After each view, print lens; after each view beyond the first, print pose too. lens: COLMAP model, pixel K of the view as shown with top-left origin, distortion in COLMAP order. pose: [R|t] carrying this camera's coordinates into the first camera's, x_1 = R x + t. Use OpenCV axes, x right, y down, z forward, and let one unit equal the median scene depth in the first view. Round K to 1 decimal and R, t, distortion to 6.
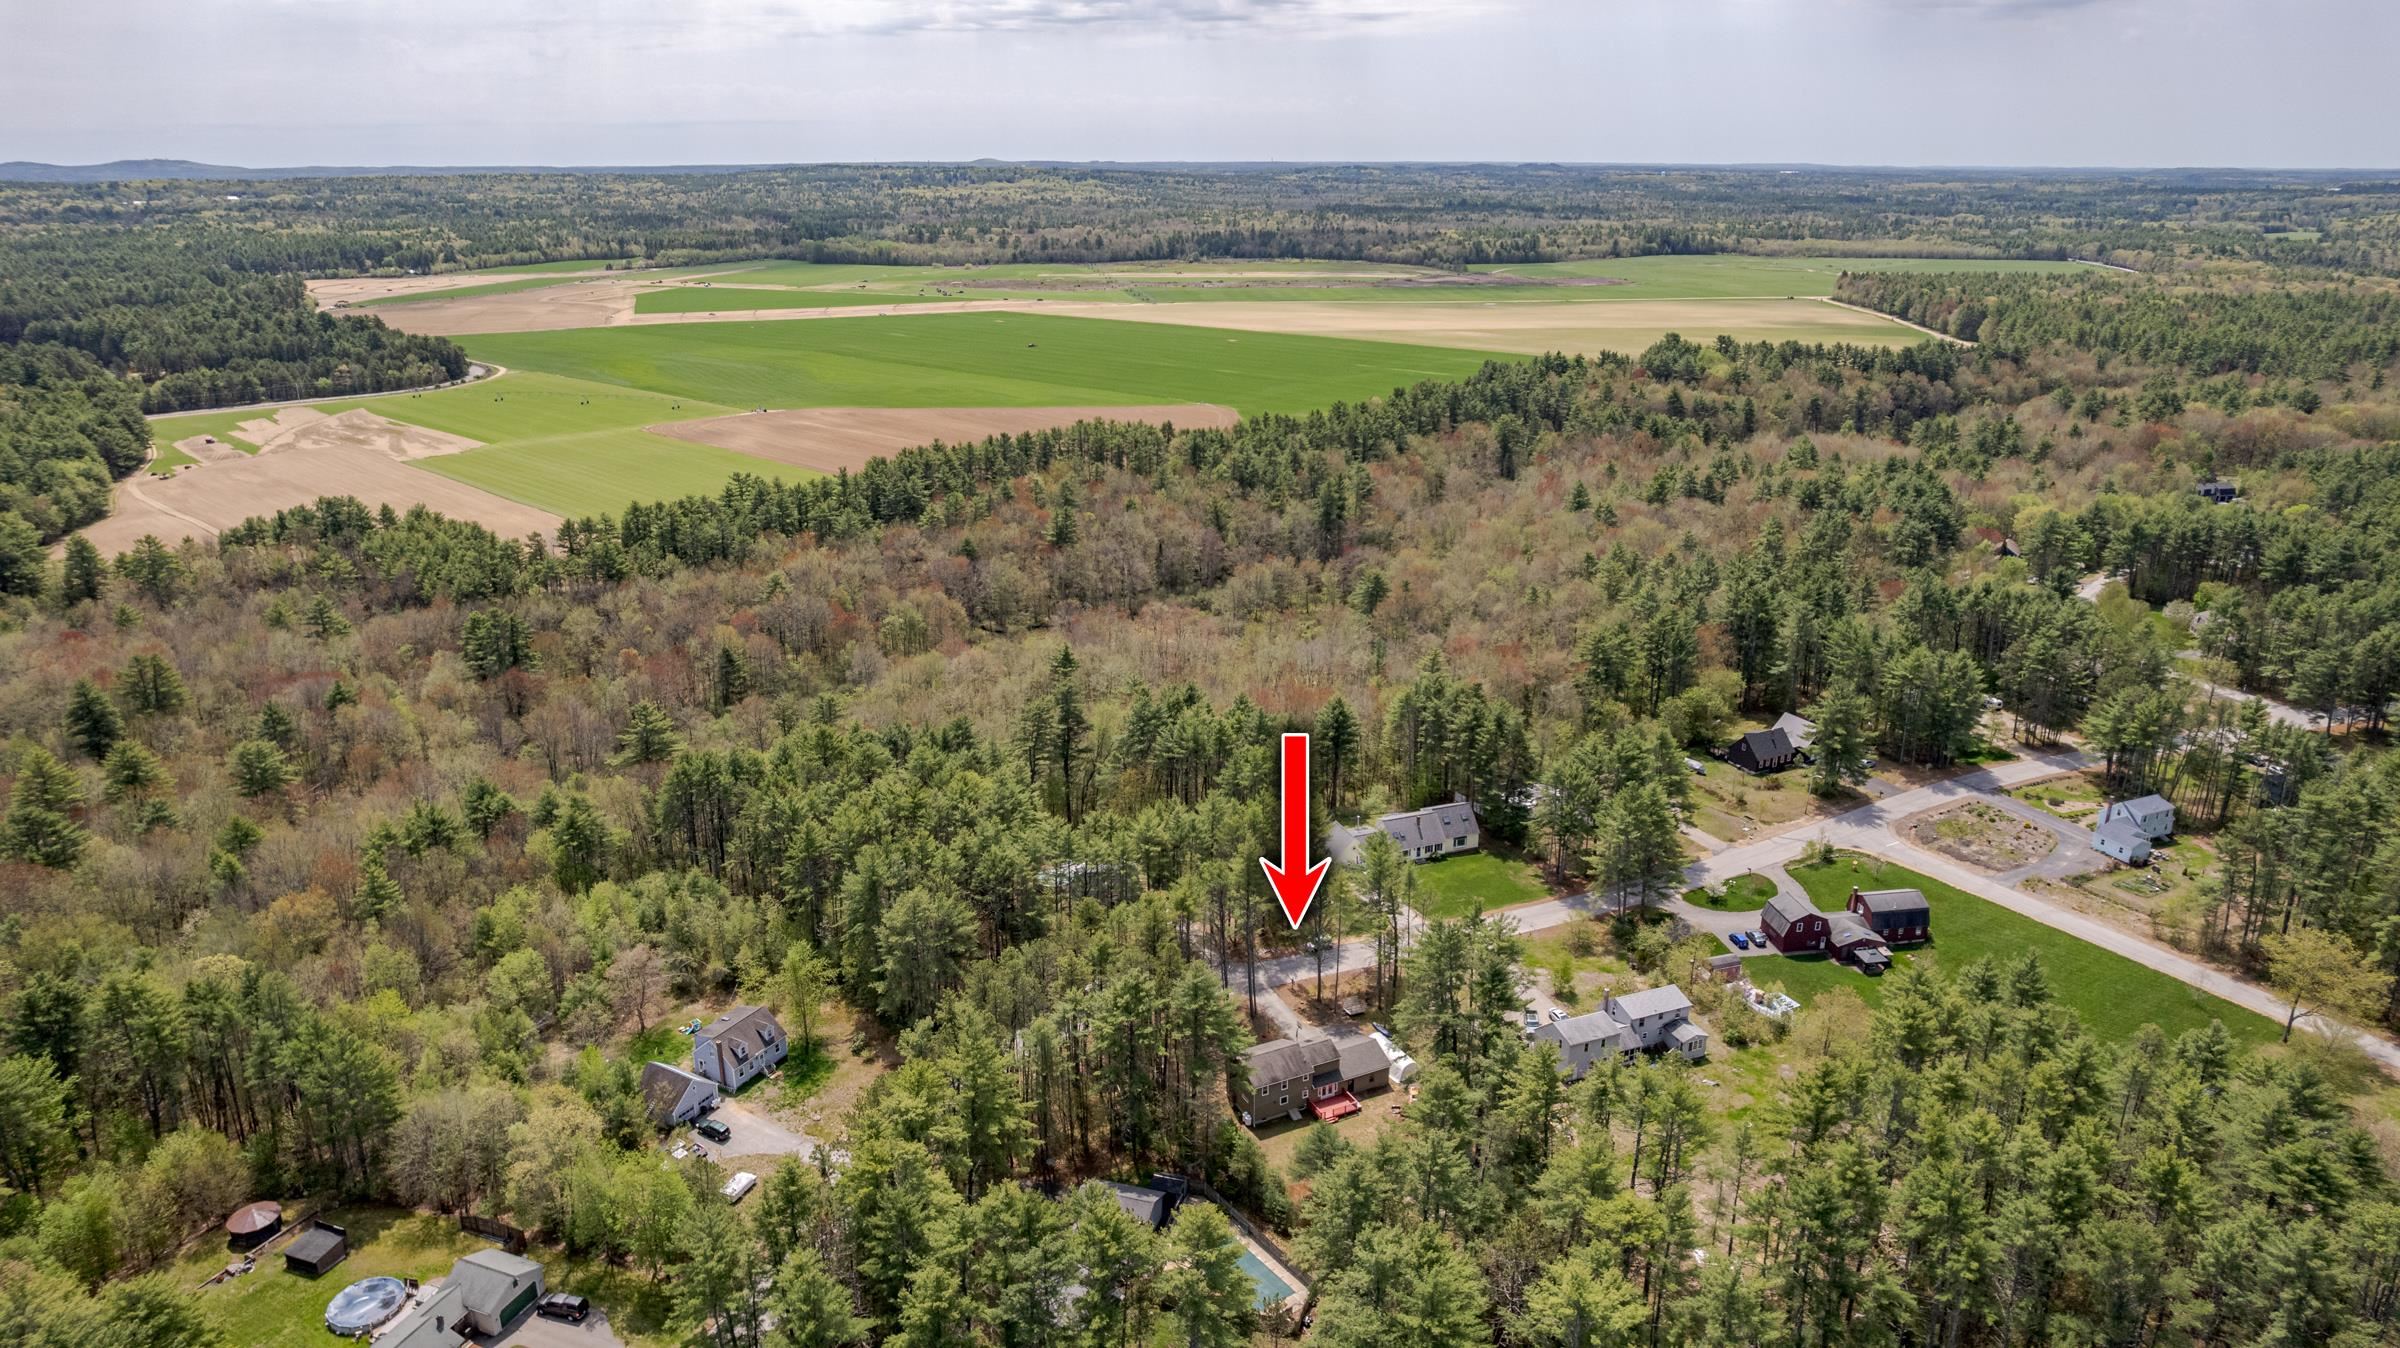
lens RADIAL K [[1457.2, 0, 1200.0], [0, 1457.2, 674.0], [0, 0, 1]] dist [-0.082001, 0.064543]
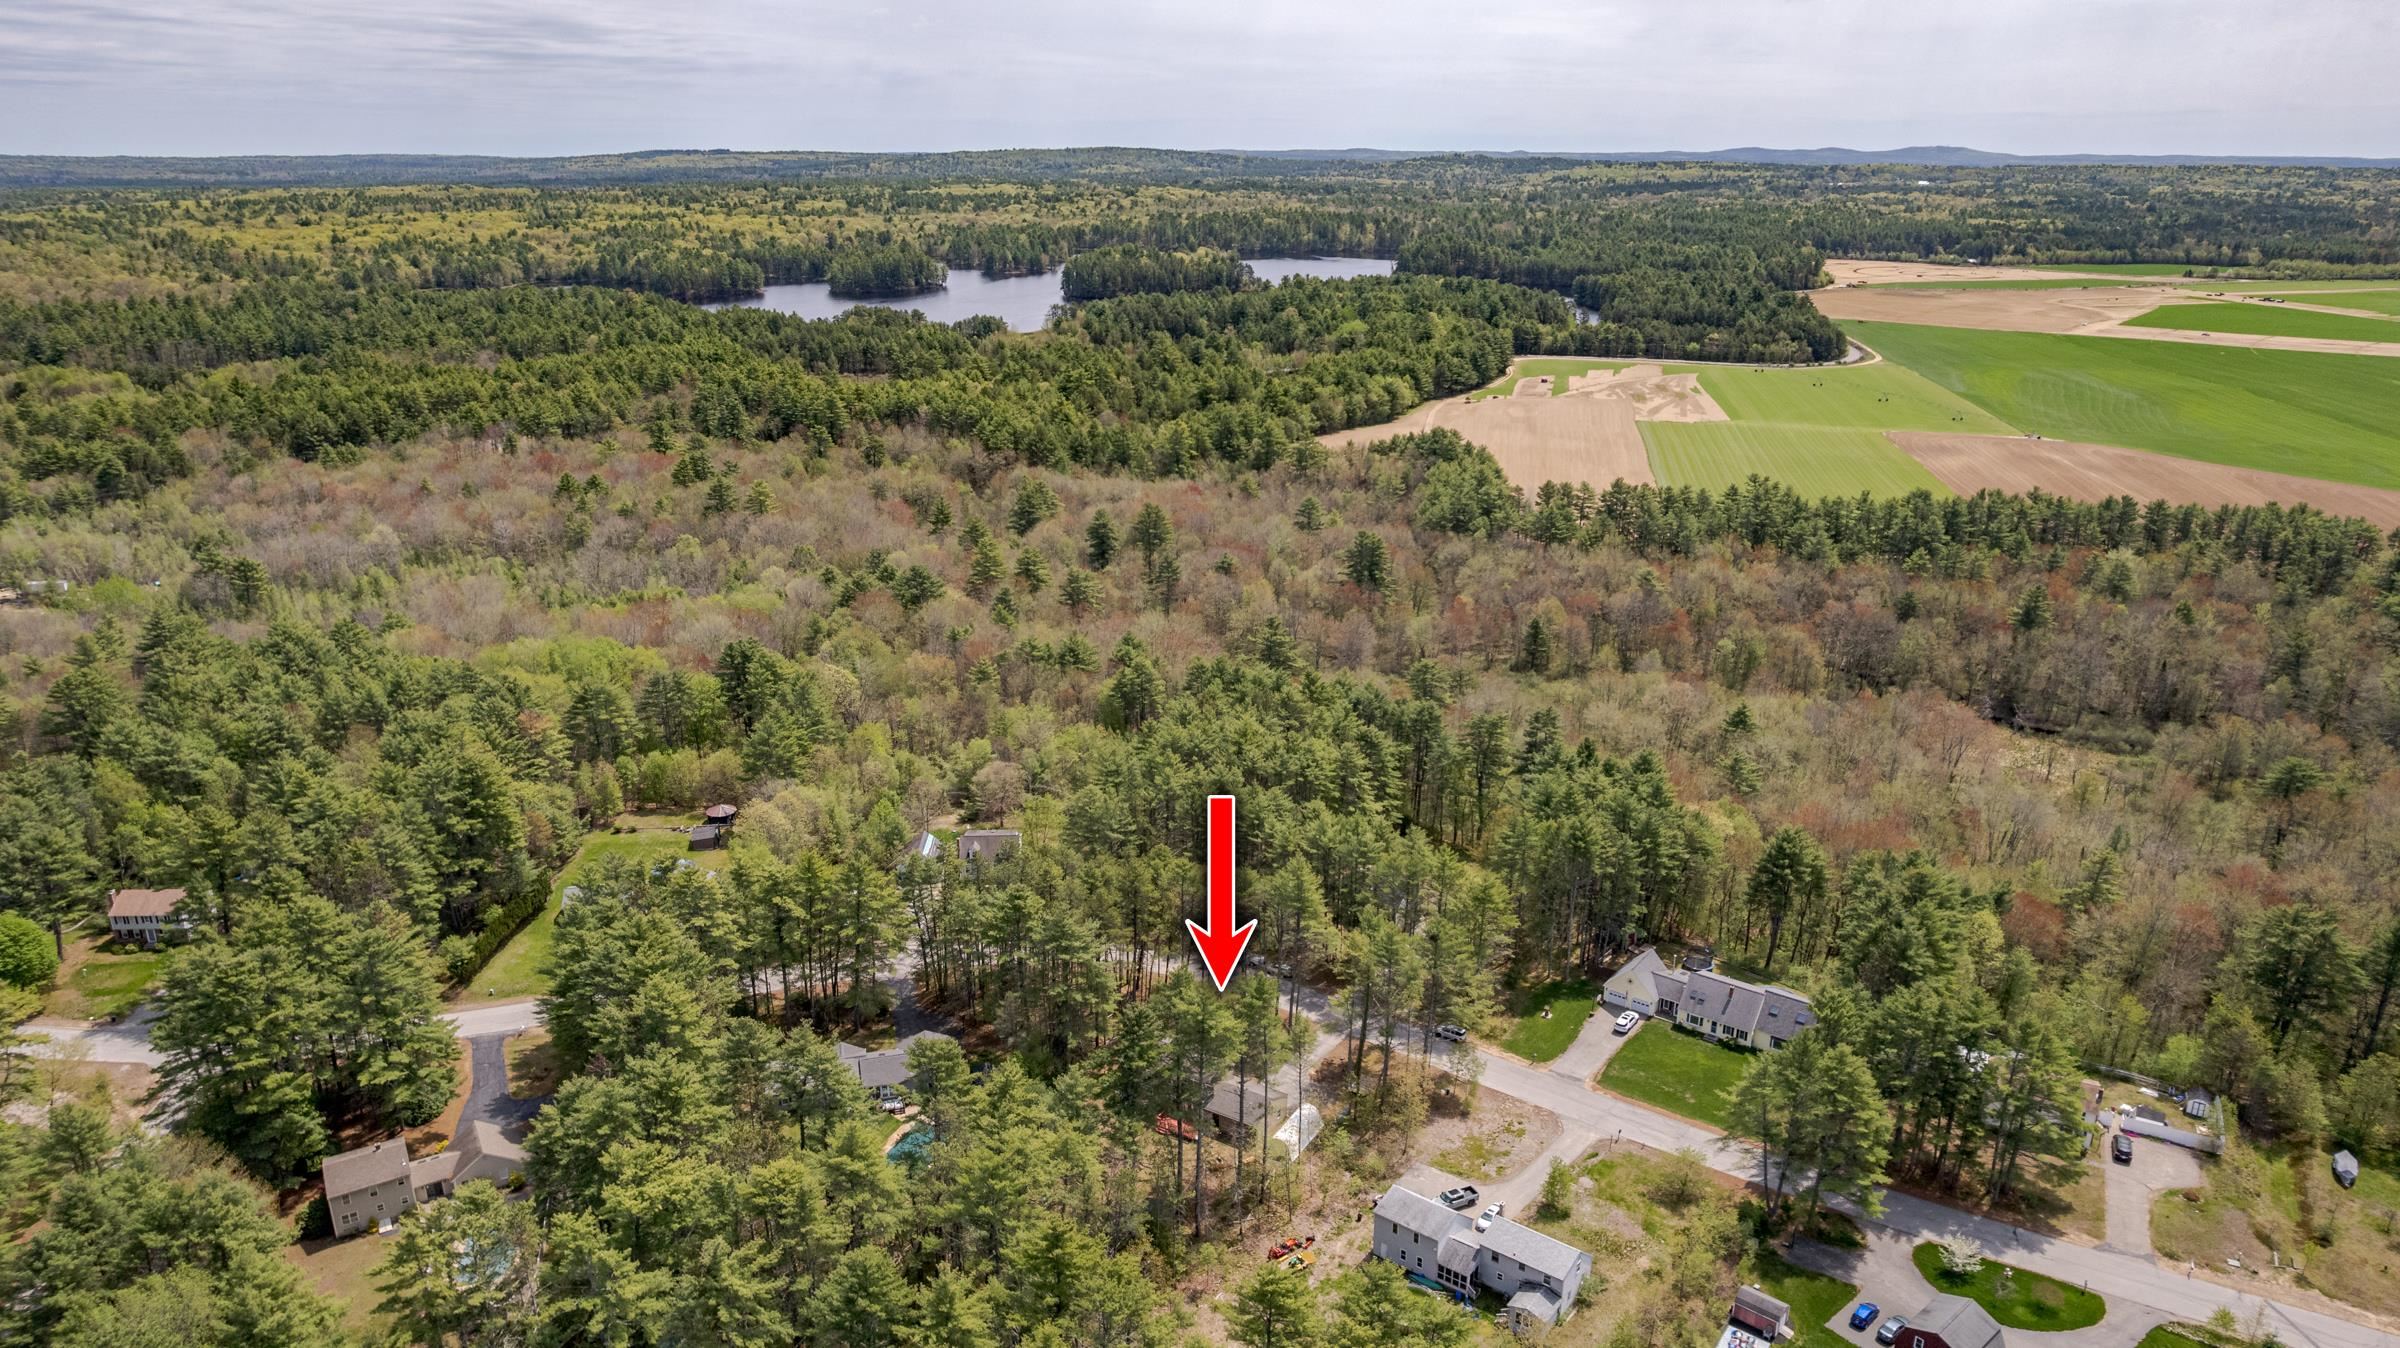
lens RADIAL K [[1457.2, 0, 1200.0], [0, 1457.2, 674.0], [0, 0, 1]] dist [-0.082001, 0.064543]
pose [[0.538023, 0.289403, -0.791693, 0.103542], [-0.284036, 0.946531, 0.152977, -0.018819], [0.793634, 0.142564, 0.591456, 0.049156]]
